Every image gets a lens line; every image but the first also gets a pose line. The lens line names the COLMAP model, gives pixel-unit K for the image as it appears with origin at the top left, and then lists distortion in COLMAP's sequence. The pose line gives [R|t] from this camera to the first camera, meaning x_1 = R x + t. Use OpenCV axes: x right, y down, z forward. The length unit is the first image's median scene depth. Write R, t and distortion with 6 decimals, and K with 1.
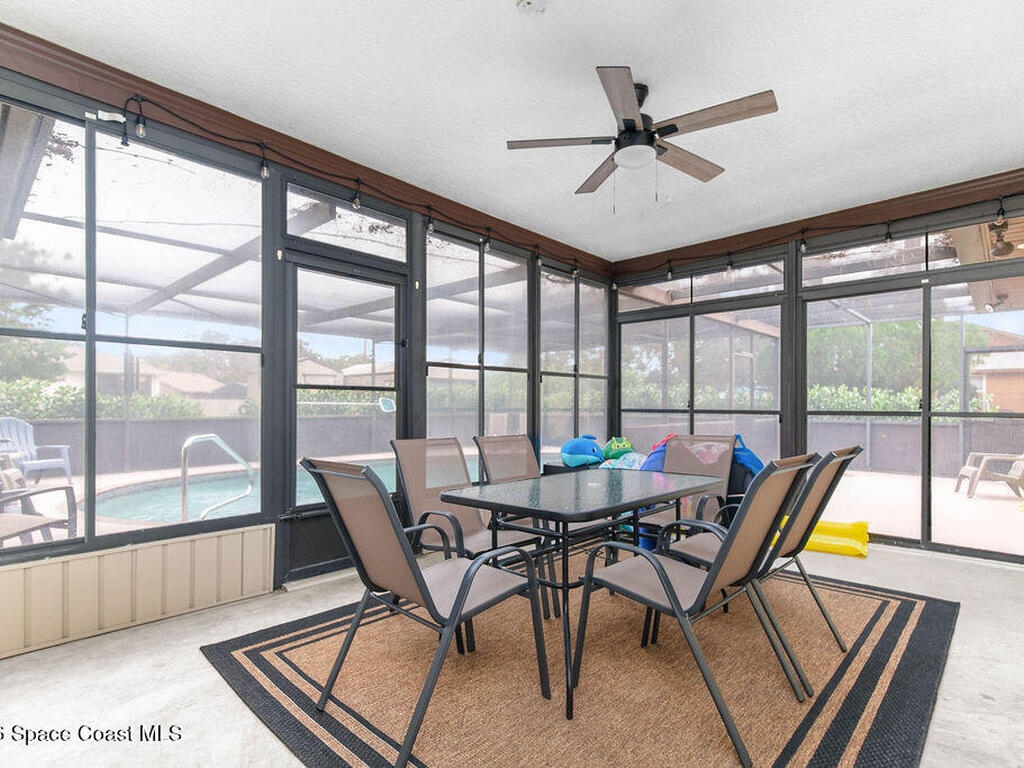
lens RADIAL K [[530.7, 0, 509.6], [0, 530.7, 403.2], [0, 0, 1]] dist [-0.000179, -0.001023]
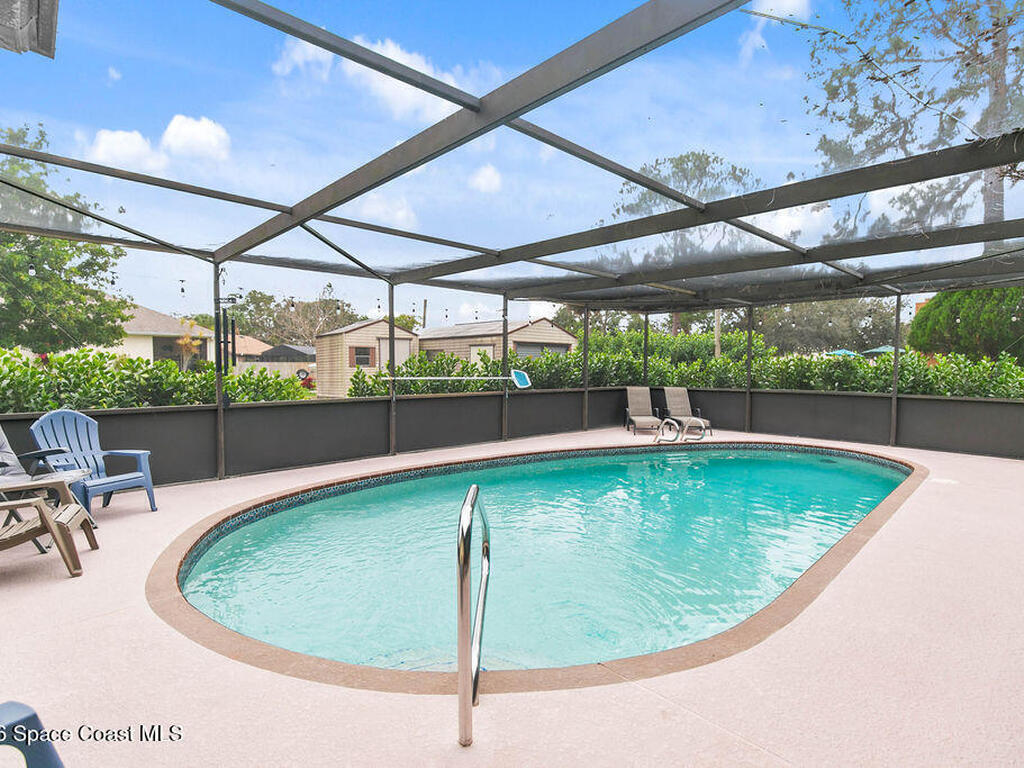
lens RADIAL K [[530.7, 0, 512.4], [0, 530.7, 387.9], [0, 0, 1]] dist [-0.000179, -0.001023]
pose [[0.998235, 0.003576, -0.059274, -0.267790], [-0.000925, 0.999000, 0.044691, -0.025313], [0.059375, -0.044558, 0.997241, 0.290331]]
